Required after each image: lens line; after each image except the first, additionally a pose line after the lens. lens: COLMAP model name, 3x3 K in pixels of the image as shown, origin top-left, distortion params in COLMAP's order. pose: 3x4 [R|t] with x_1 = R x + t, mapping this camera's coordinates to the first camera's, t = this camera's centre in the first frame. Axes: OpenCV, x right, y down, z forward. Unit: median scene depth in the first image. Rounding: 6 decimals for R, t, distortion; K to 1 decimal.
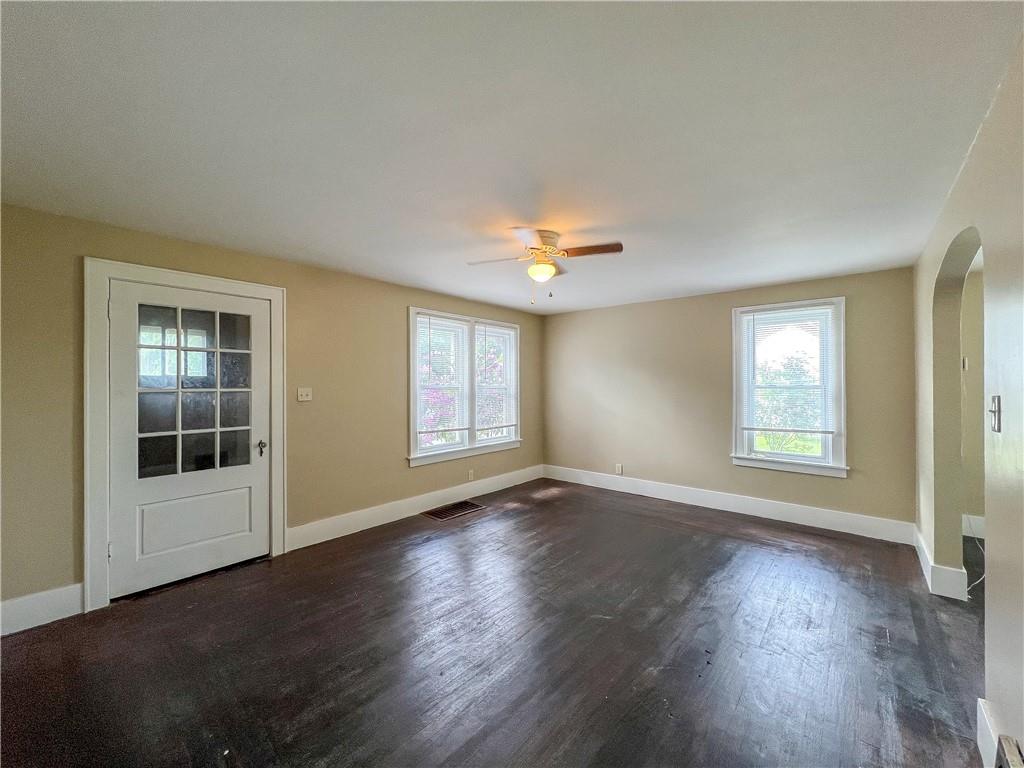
lens RADIAL K [[408.0, 0, 510.1], [0, 408.0, 383.4], [0, 0, 1]] dist [-0.000956, 0.000061]
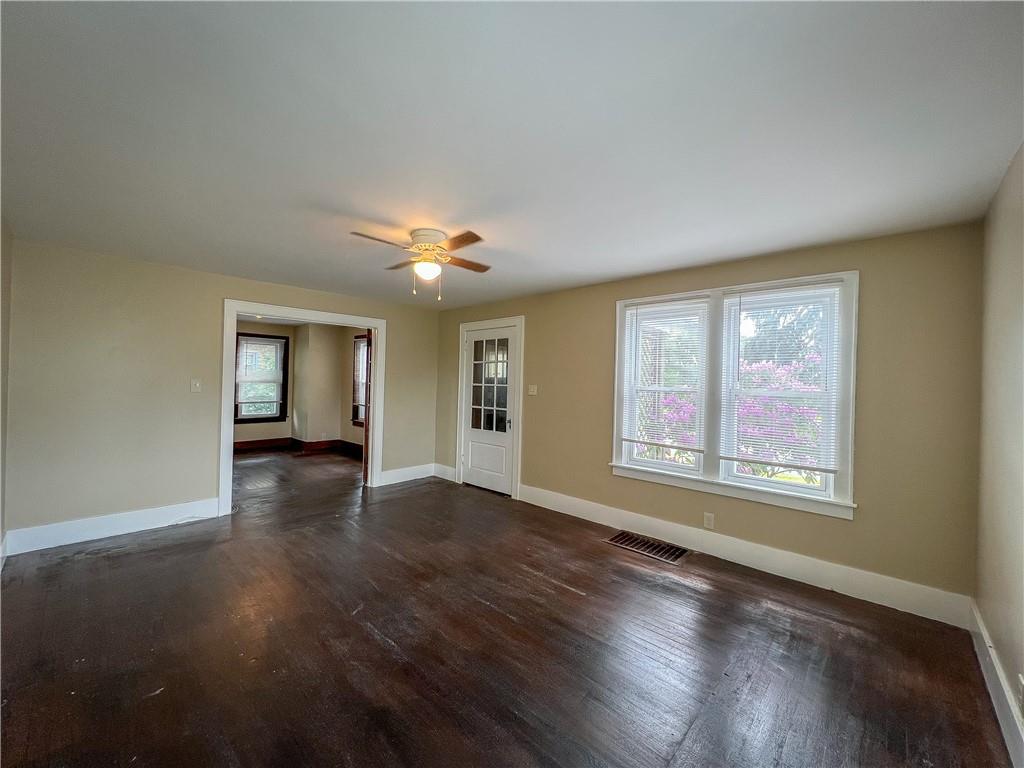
lens RADIAL K [[408.0, 0, 510.1], [0, 408.0, 383.4], [0, 0, 1]] dist [-0.000956, 0.000061]
pose [[-0.042363, 0.006754, -0.999079, 0.798970], [-0.021377, 0.999742, 0.007664, -0.004712], [0.998874, 0.021682, -0.042208, 0.923038]]
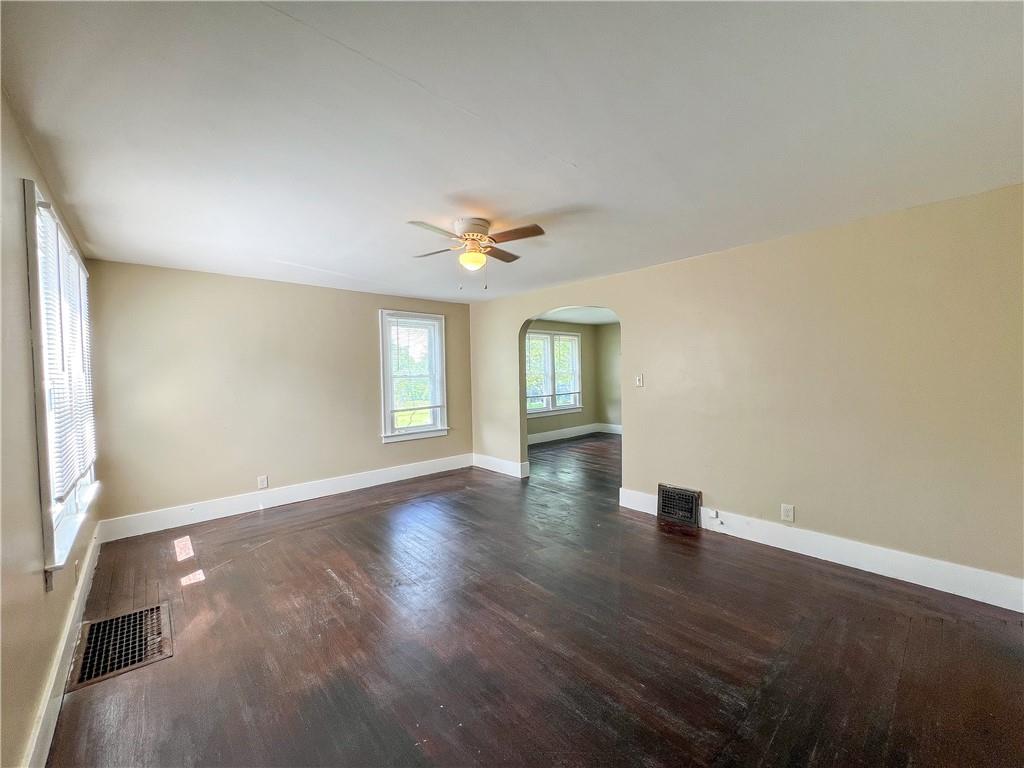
lens RADIAL K [[412.3, 0, 509.8], [0, 412.3, 383.8], [0, 0, 1]] dist [-0.000764, 0.000064]
pose [[0.111709, -0.028972, 0.993319, -0.648260], [0.012407, 0.999538, 0.027759, 0.000754], [-0.993664, 0.009223, 0.112017, 0.569301]]
